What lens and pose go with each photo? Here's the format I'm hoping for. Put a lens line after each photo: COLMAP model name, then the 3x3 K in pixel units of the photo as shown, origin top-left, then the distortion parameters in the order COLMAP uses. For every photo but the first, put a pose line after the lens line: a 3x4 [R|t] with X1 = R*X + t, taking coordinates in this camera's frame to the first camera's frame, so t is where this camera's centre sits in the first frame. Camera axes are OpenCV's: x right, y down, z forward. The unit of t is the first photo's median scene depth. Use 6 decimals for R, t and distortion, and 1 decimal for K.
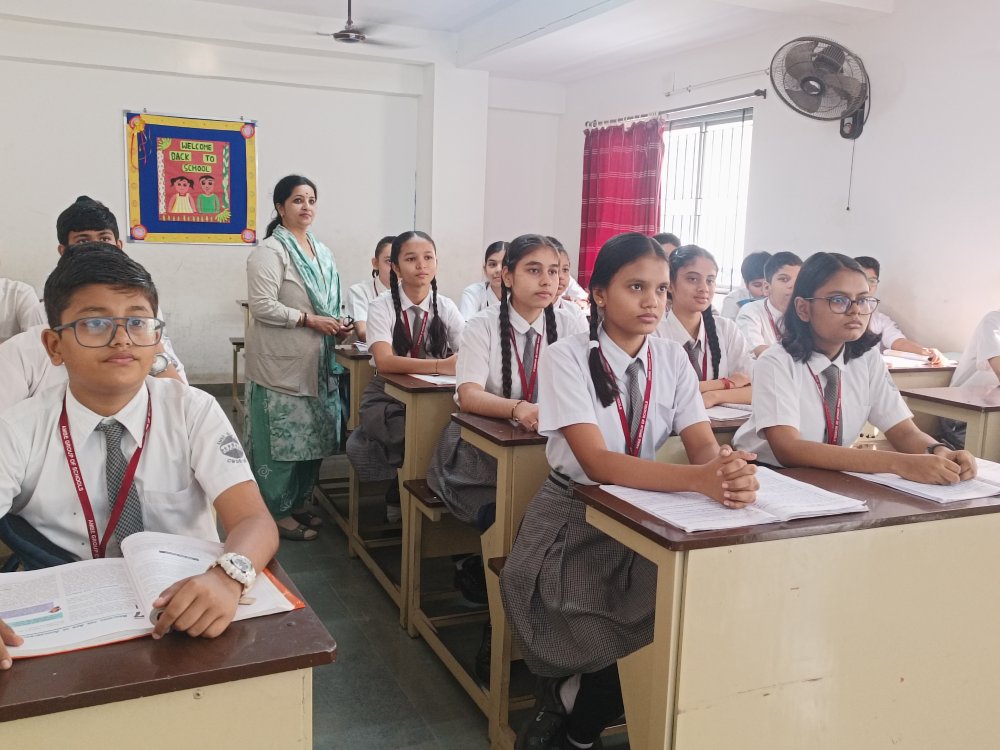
lens RADIAL K [[946.6, 0, 501.3], [0, 946.6, 371.7], [0, 0, 1]] dist [0.047221, 0.000662]
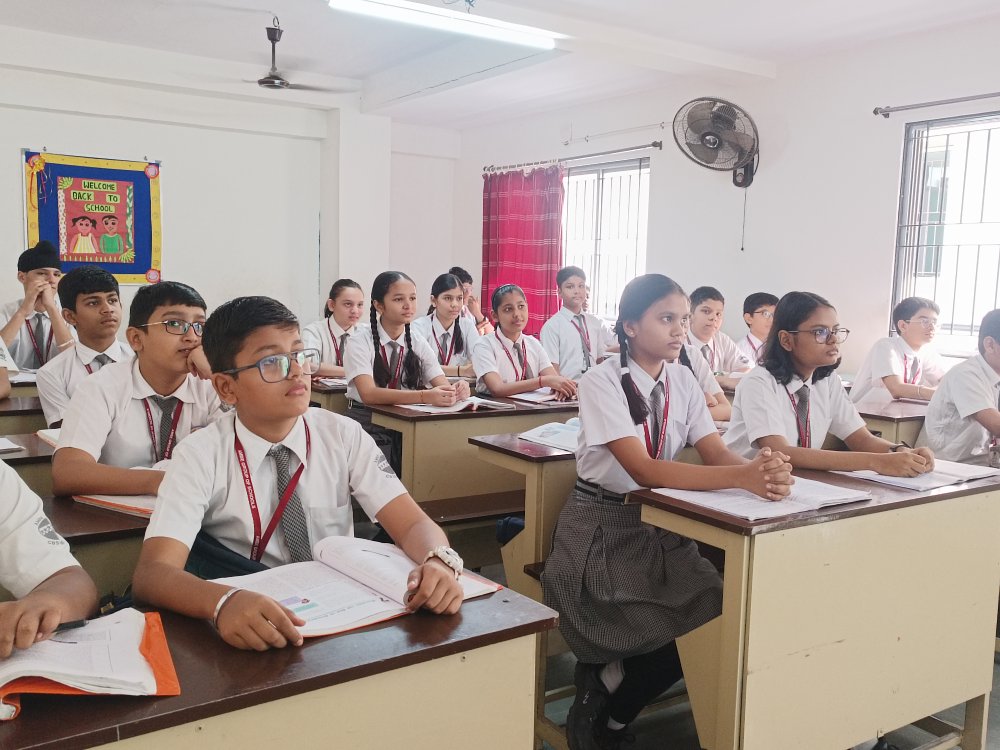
lens RADIAL K [[940.9, 0, 499.1], [0, 940.9, 377.8], [0, 0, 1]] dist [0.075215, -0.011373]
pose [[0.986014, -0.025785, 0.164655, -0.107974], [0.030918, 0.999110, -0.028686, 0.004277], [-0.163769, 0.033376, 0.985934, -0.048523]]
